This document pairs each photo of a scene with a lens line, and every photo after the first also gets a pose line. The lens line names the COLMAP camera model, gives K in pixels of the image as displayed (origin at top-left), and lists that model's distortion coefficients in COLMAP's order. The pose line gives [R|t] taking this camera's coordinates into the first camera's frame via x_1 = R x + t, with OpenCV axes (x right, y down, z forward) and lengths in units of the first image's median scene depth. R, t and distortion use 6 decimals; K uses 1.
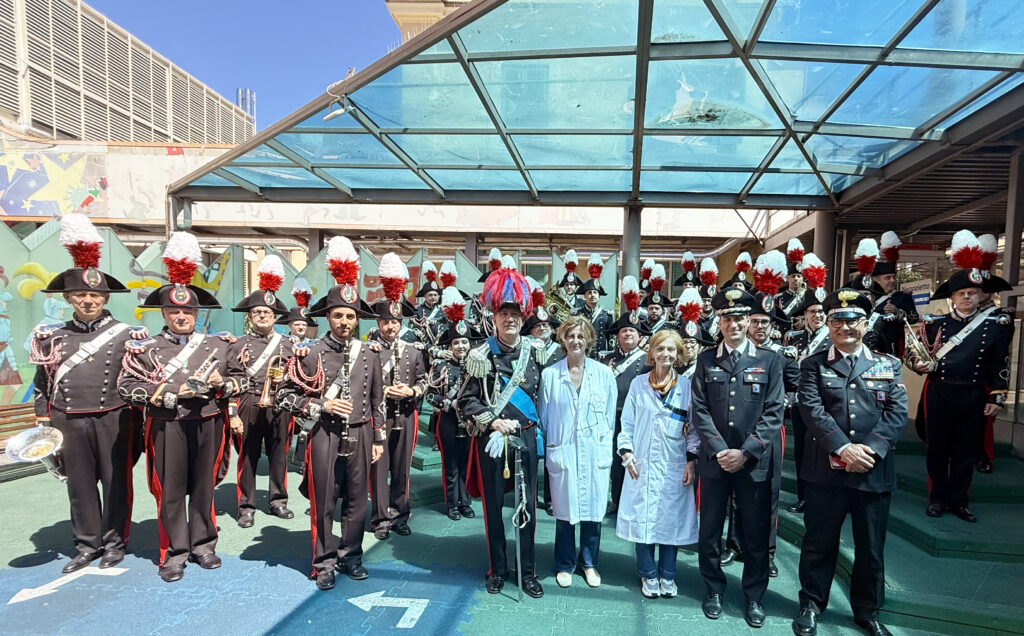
lens RADIAL K [[521.7, 0, 566.1], [0, 521.7, 369.5], [0, 0, 1]] dist [-0.002427, 0.000003]
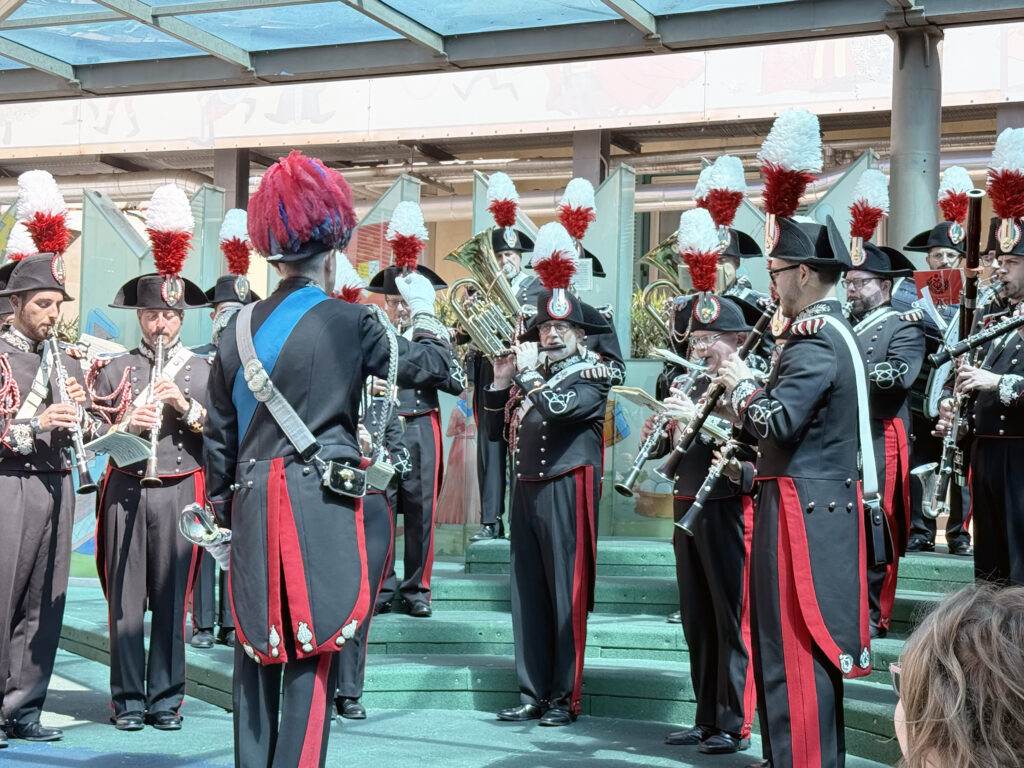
lens RADIAL K [[1661.5, 0, 512.0], [0, 1661.5, 384.0], [0, 0, 1]] dist [0.150422, -0.028242]
pose [[0.936275, -0.021560, -0.350606, 0.302065], [-0.015774, 0.994527, -0.103280, 0.074831], [0.350914, 0.102229, 0.930811, -0.213637]]
